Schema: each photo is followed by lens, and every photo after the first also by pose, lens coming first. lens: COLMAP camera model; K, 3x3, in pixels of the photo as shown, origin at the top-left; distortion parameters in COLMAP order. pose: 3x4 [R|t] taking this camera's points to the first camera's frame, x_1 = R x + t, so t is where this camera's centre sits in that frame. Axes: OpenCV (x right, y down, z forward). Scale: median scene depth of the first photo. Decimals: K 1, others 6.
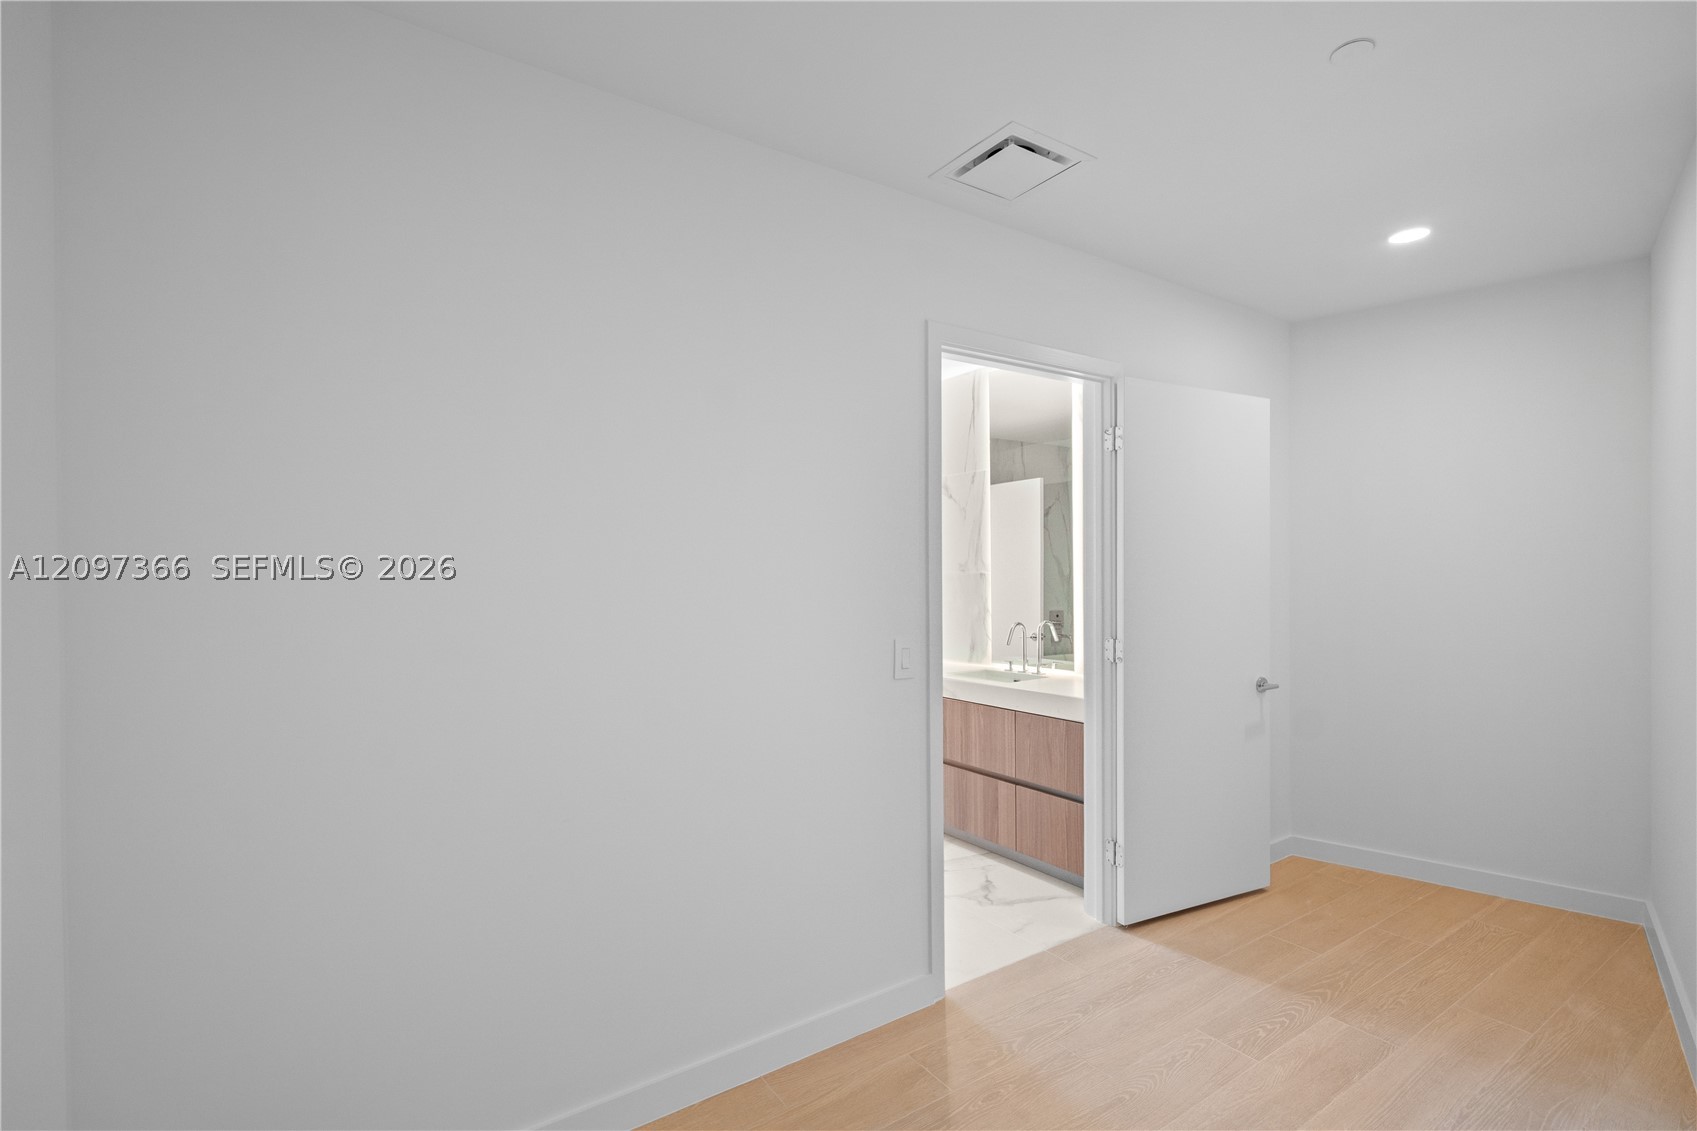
lens RADIAL K [[786.3, 0, 845.0], [0, 786.3, 565.2], [0, 0, 1]] dist [-0.002293, 0.000316]
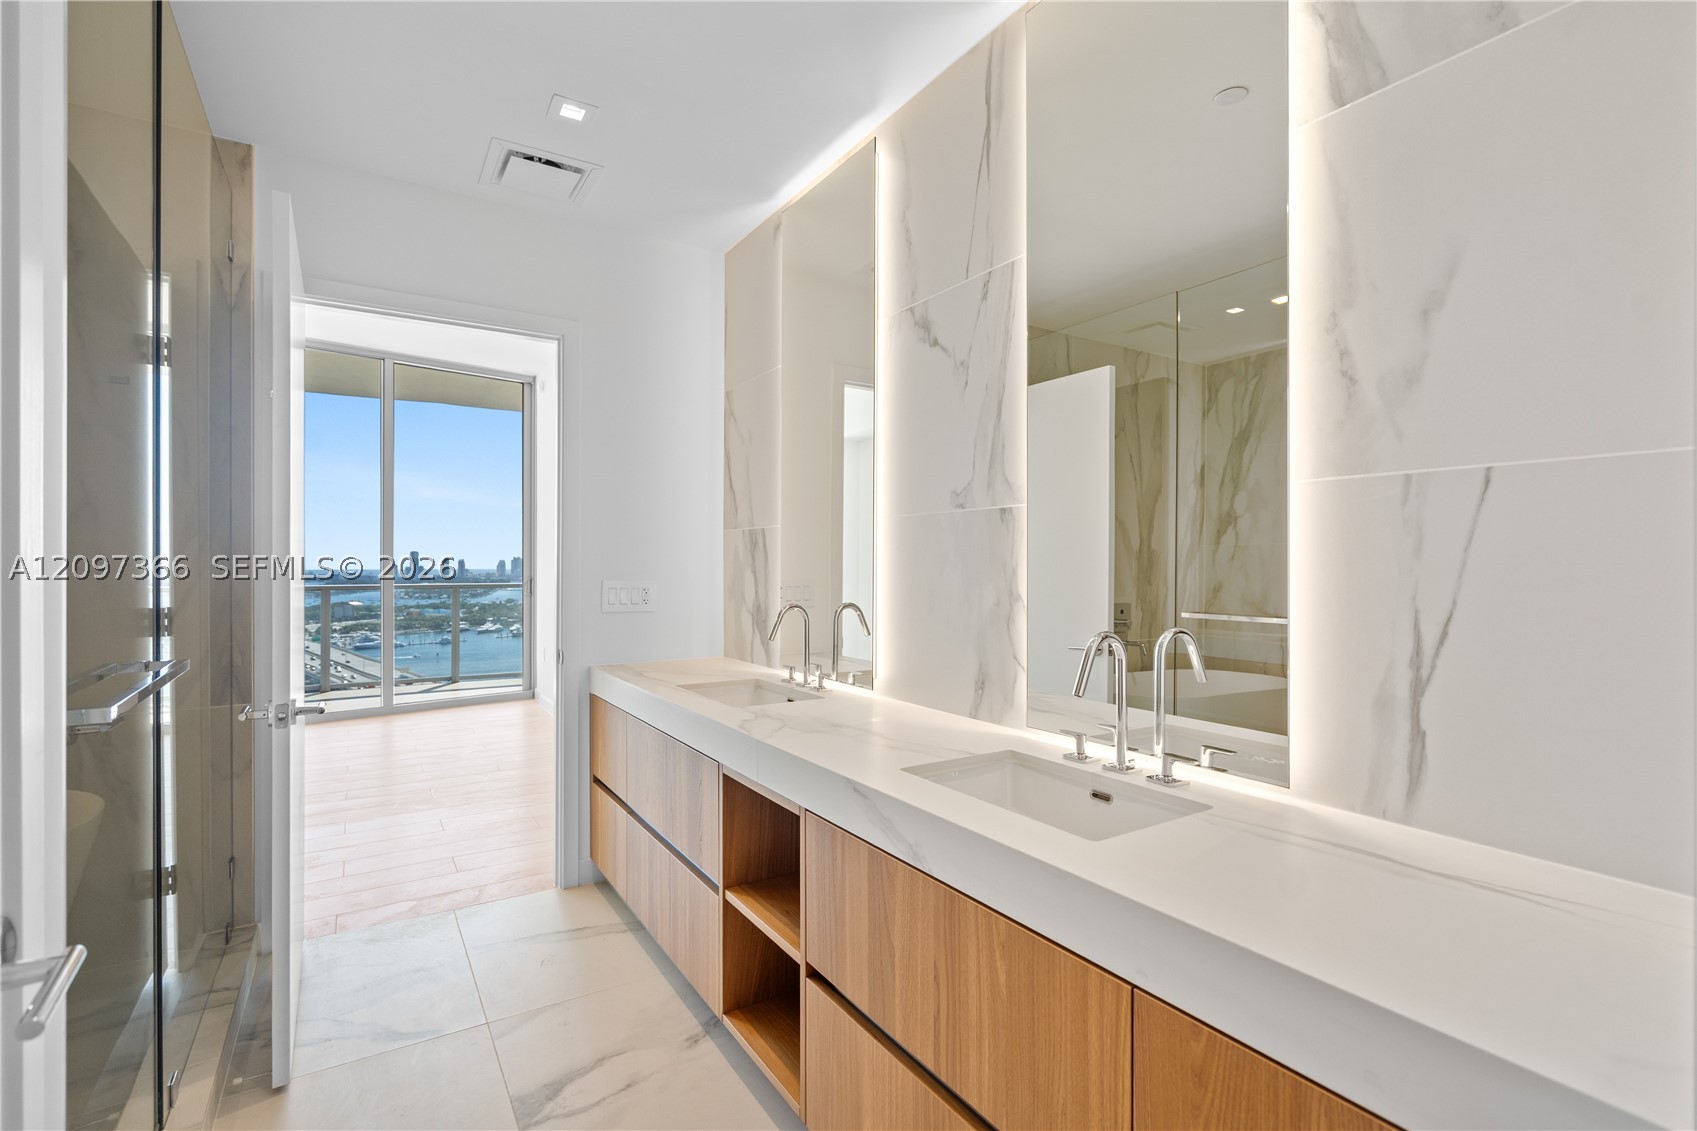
lens RADIAL K [[786.3, 0, 845.0], [0, 786.3, 565.2], [0, 0, 1]] dist [-0.002293, 0.000316]
pose [[0.999555, 0.005995, -0.029235, 0.101447], [-0.005799, 0.999960, 0.006801, 0.038041], [0.029274, -0.006628, 0.999549, 0.578026]]
